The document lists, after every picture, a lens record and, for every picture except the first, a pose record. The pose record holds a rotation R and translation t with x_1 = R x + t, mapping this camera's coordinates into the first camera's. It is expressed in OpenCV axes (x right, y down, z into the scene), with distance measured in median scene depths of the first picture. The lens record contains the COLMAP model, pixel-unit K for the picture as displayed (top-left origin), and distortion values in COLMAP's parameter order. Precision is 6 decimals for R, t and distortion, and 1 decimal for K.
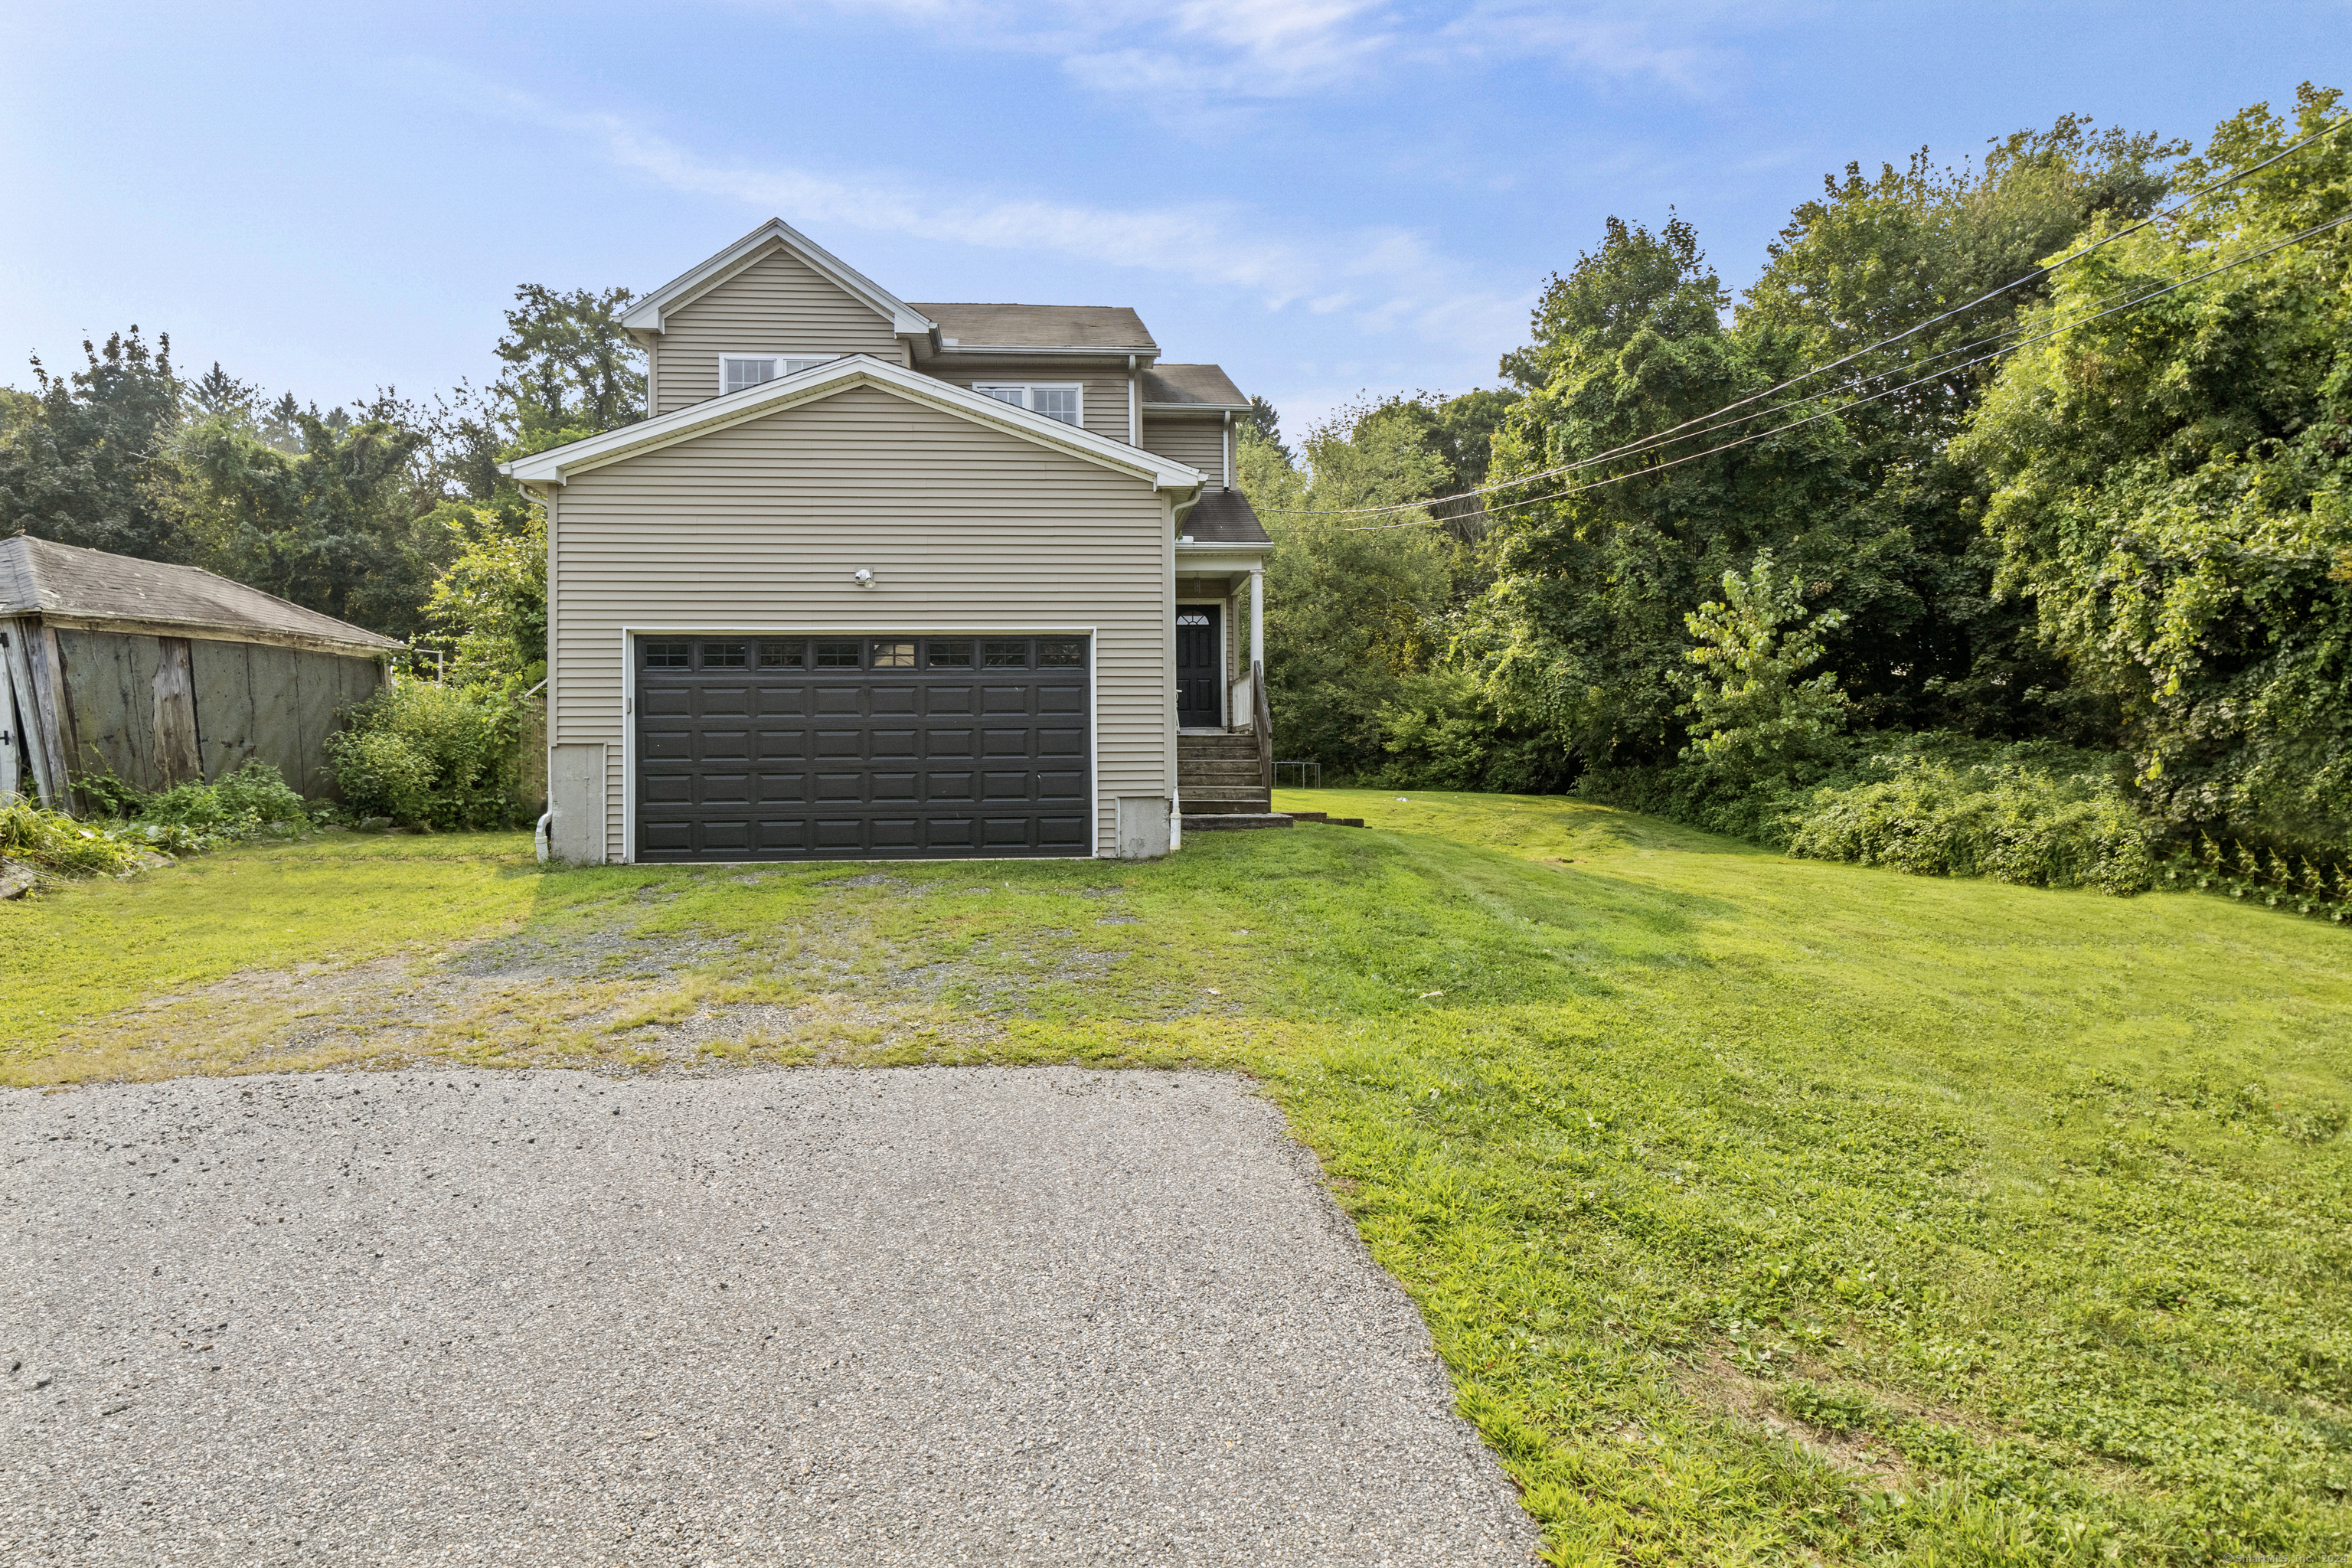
lens RADIAL K [[1191.8, 0, 1161.0], [0, 1191.8, 750.3], [0, 0, 1]] dist [0.003912, -0.011484]
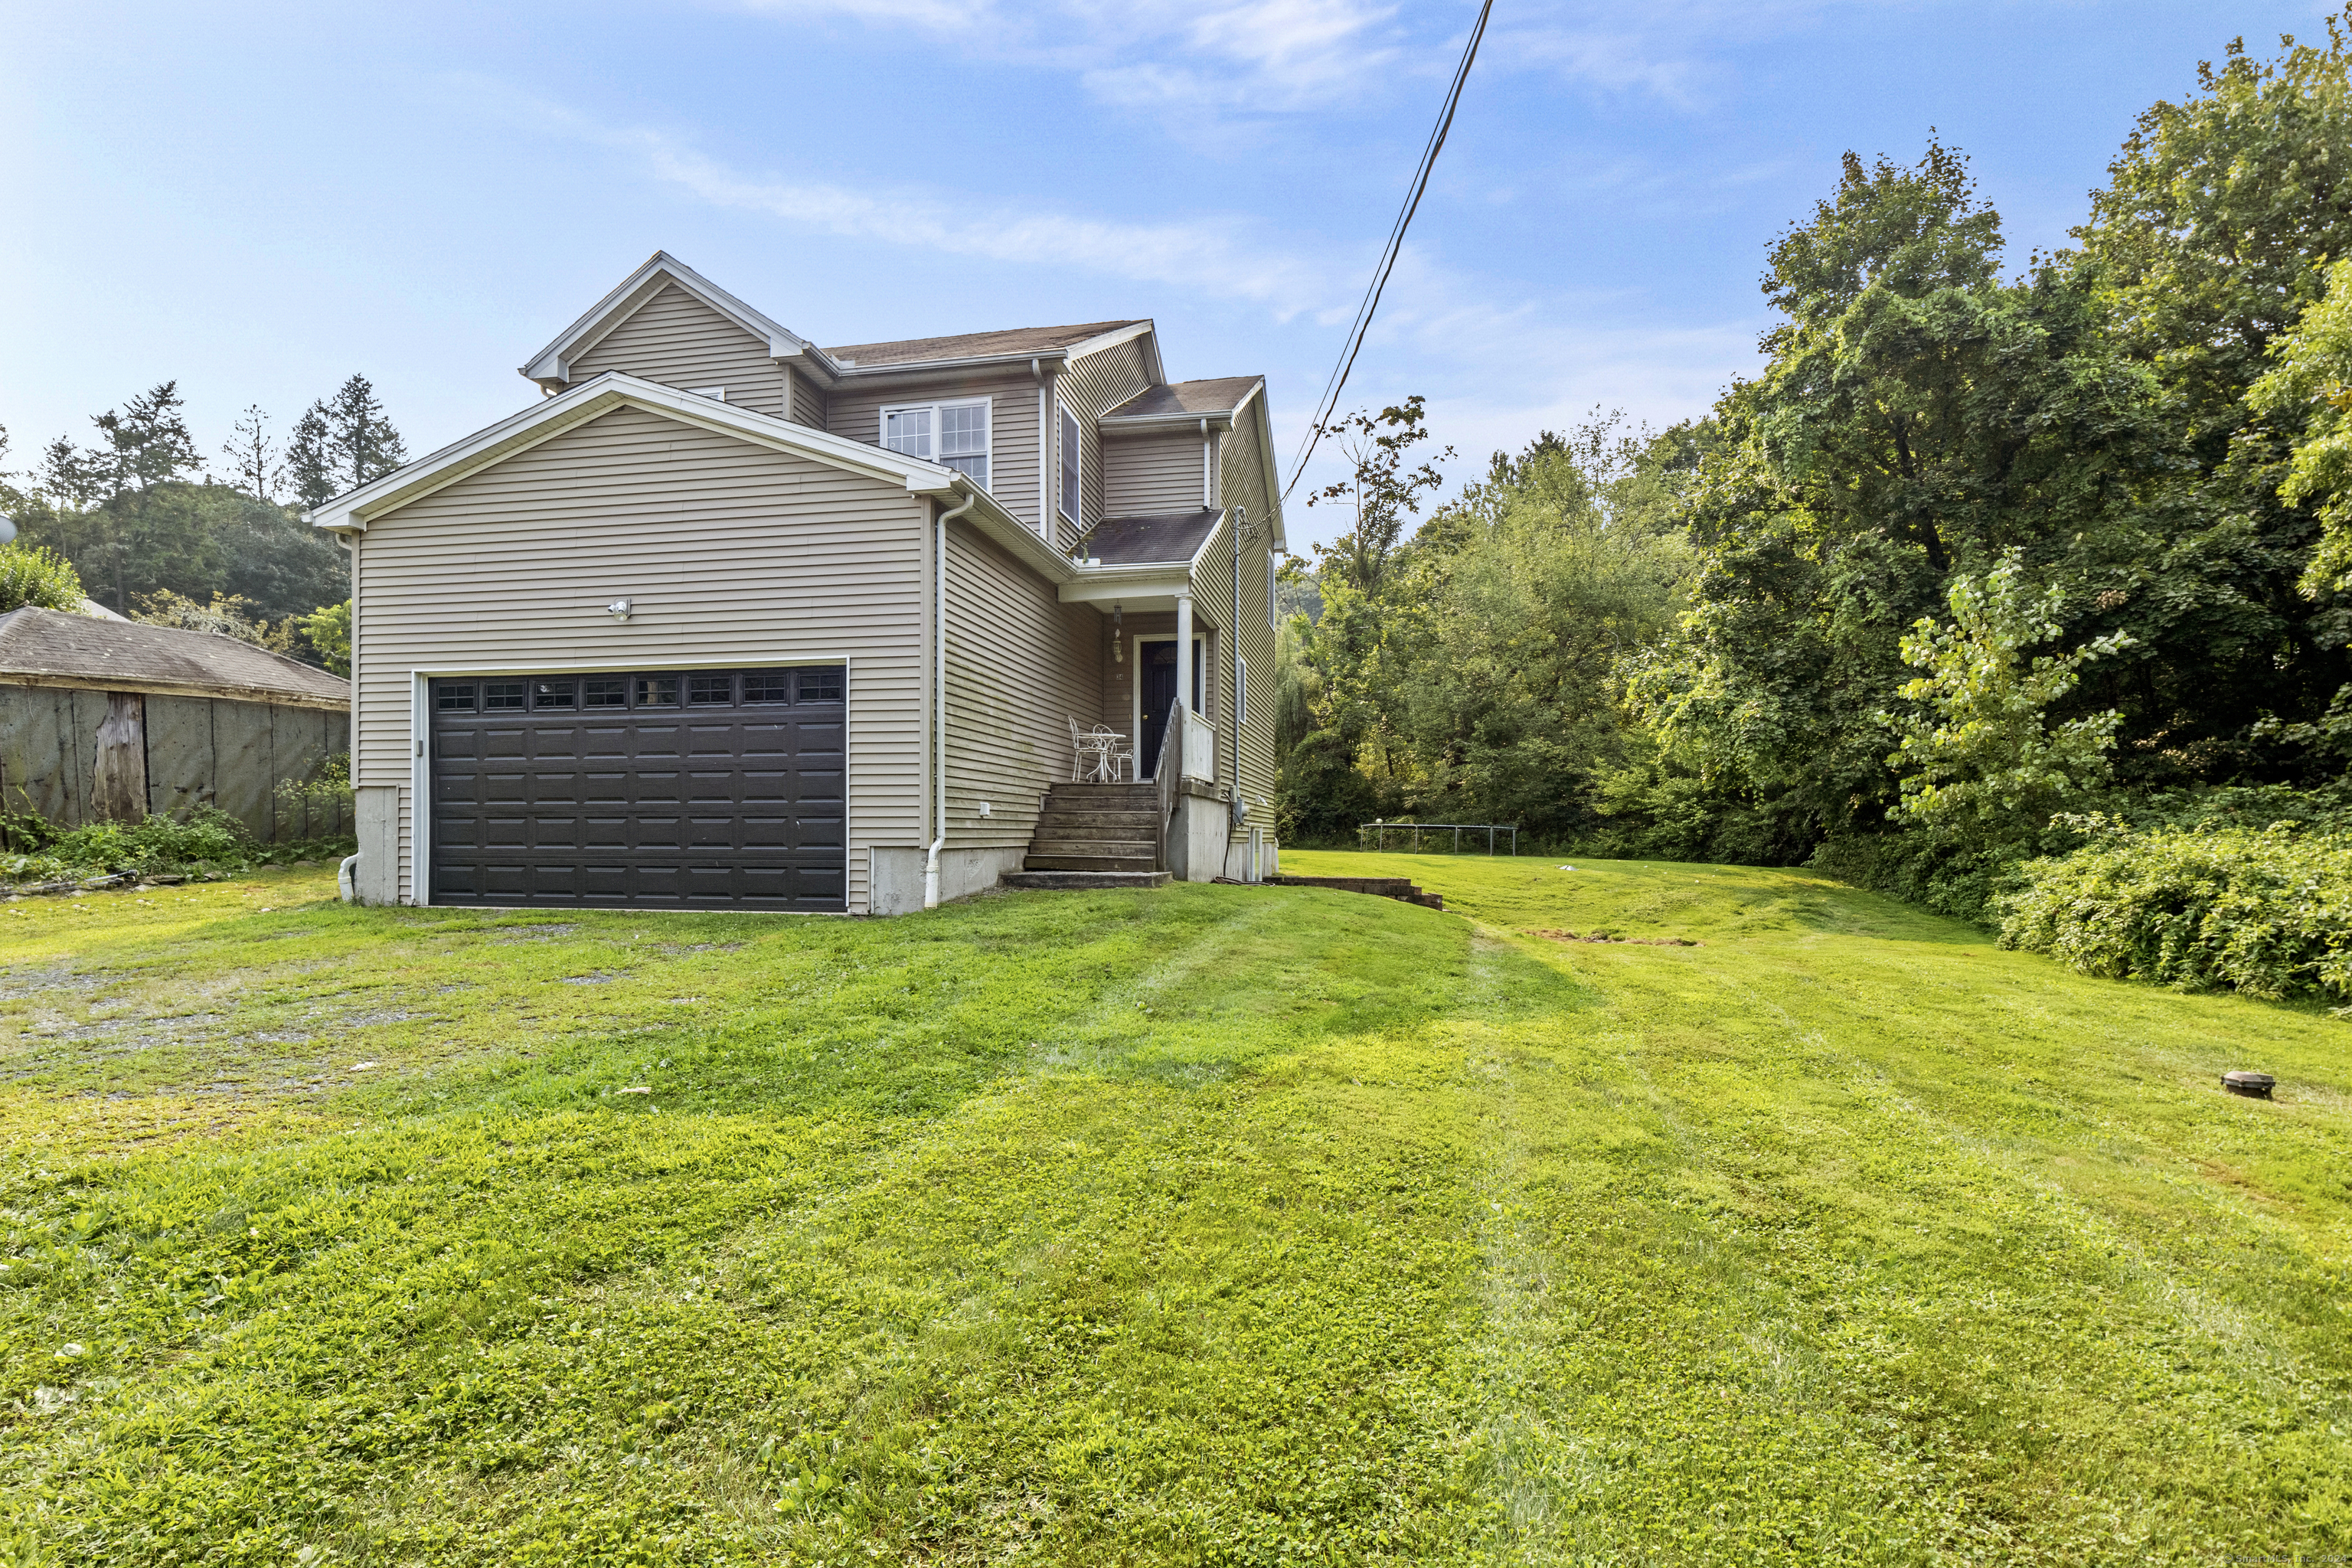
lens RADIAL K [[1206.5, 0, 1172.9], [0, 1206.5, 839.2], [0, 0, 1]] dist [-0.004210, -0.001187]
pose [[0.959891, 0.010517, -0.280177, 0.277215], [-0.005962, 0.999836, 0.017105, 0.011122], [0.280311, -0.014748, 0.959796, 0.127996]]
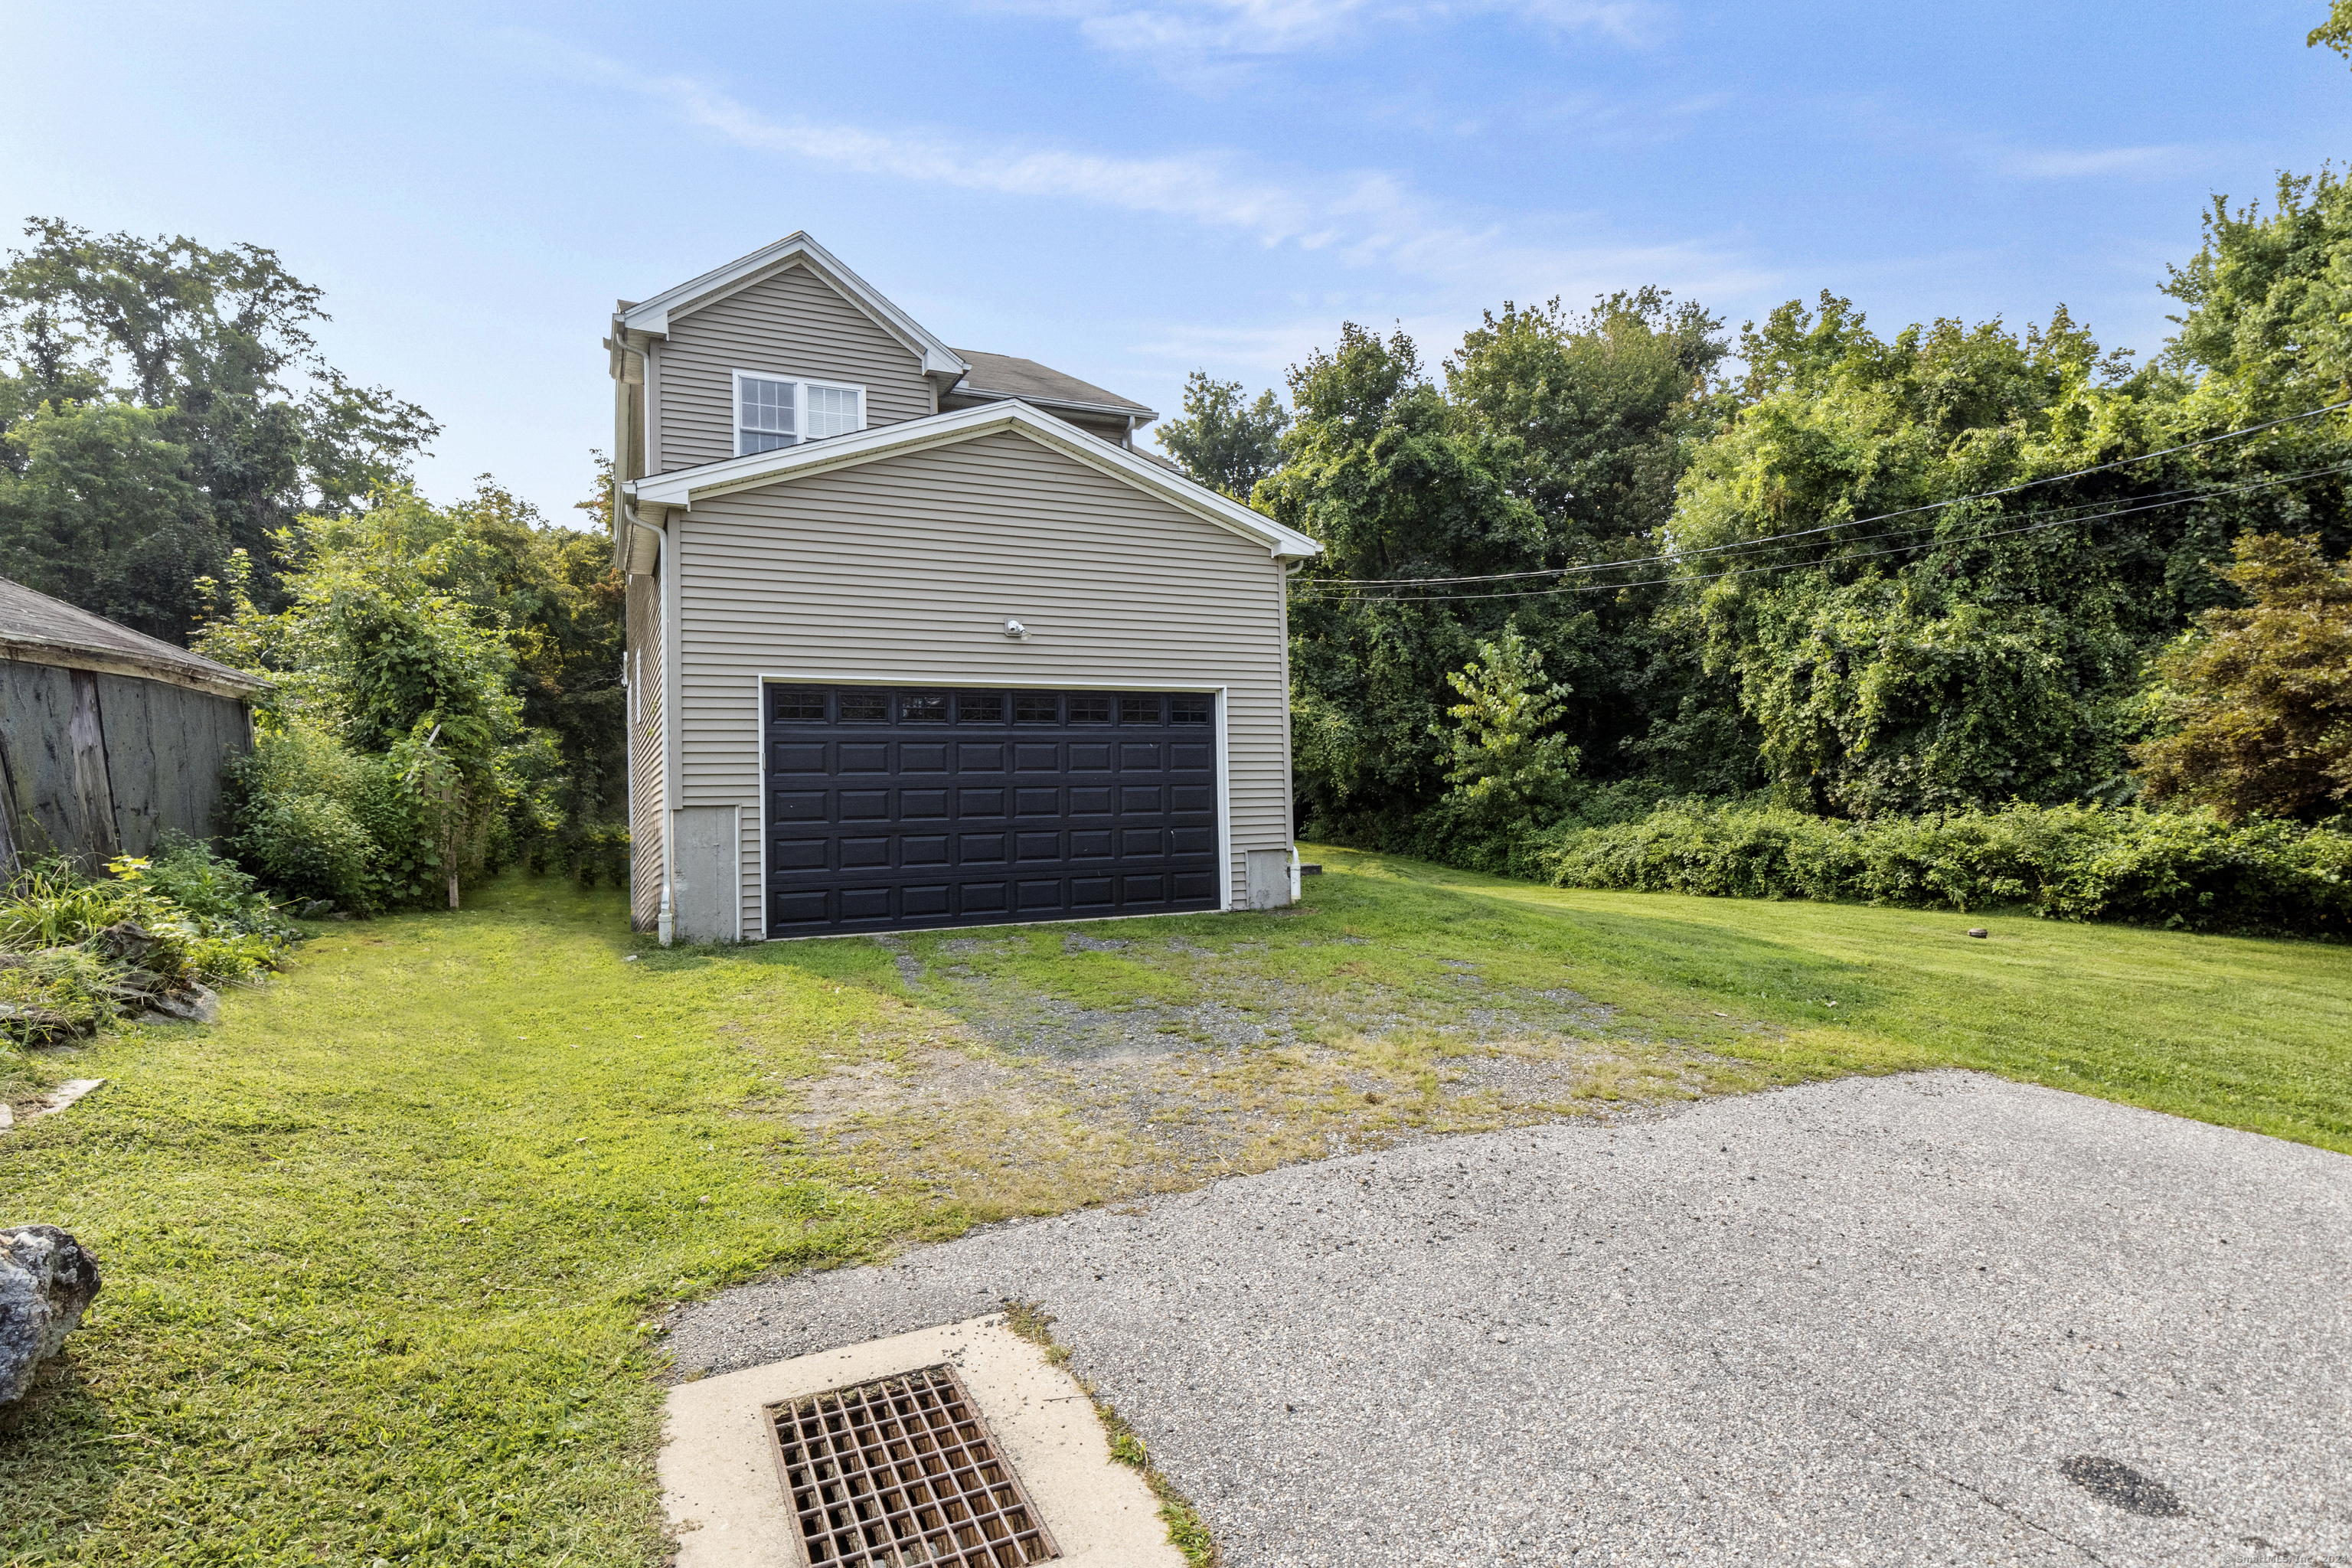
lens RADIAL K [[1197.3, 0, 1168.8], [0, 1197.3, 764.1], [0, 0, 1]] dist [-0.001475, -0.000962]
pose [[0.932627, -0.000368, 0.360842, -0.304065], [0.010446, 0.999608, -0.025979, -0.005991], [-0.360691, 0.027997, 0.932265, 0.035408]]
